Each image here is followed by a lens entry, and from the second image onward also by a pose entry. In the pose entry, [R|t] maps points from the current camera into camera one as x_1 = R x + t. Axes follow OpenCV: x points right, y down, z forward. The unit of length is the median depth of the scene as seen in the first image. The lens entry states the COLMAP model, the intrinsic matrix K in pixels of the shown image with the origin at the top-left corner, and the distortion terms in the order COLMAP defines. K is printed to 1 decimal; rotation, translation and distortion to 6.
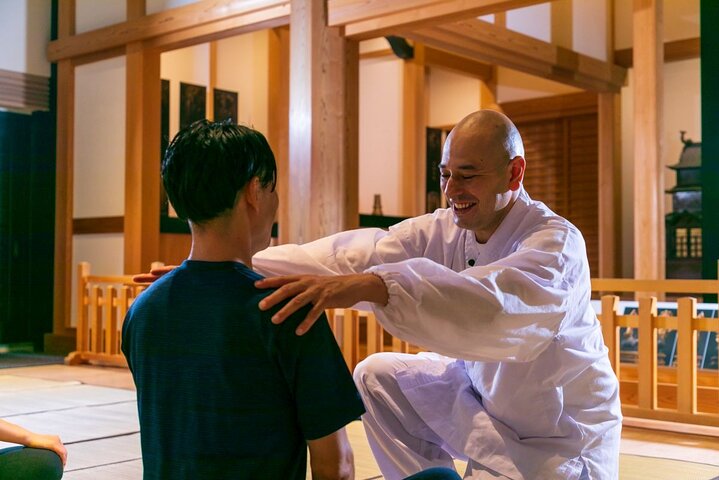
lens RADIAL K [[984.6, 0, 359.5], [0, 984.6, 240.0], [0, 0, 1]] dist [-0.004221, -0.024059]
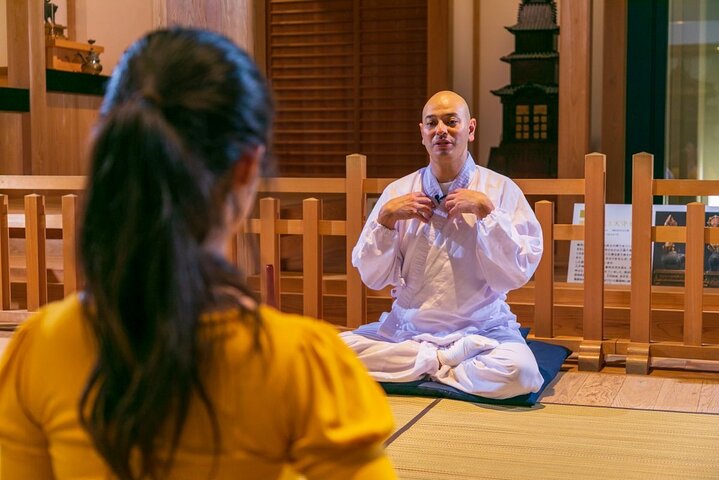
lens RADIAL K [[1135.5, 0, 413.4], [0, 1135.5, 239.5], [0, 0, 1]] dist [-0.003514, 1.694322]
pose [[0.917248, -0.036592, 0.396631, -0.141943], [-0.008574, 0.993727, 0.111508, -0.004858], [-0.398223, -0.105681, 0.911180, 0.154592]]
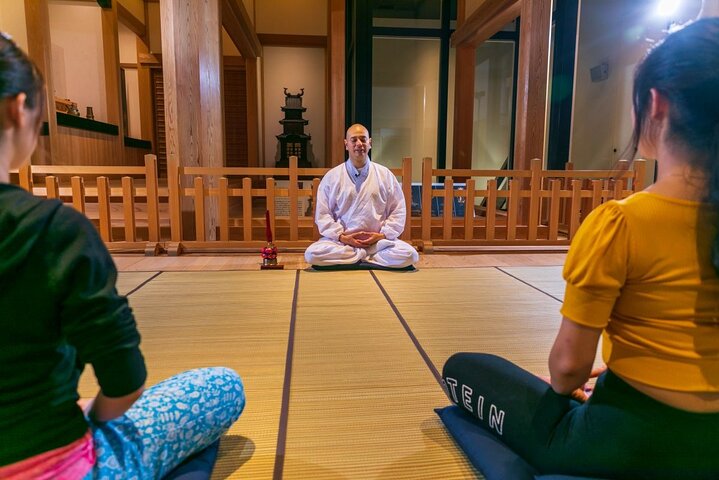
lens RADIAL K [[467.0, 0, 360.9], [0, 467.0, 230.3], [0, 0, 1]] dist [0.002715, 0.000721]
pose [[0.674140, -0.086929, 0.733471, -0.245078], [-0.036110, 0.987983, 0.150282, 0.015202], [-0.737721, -0.127797, 0.662900, 0.298566]]
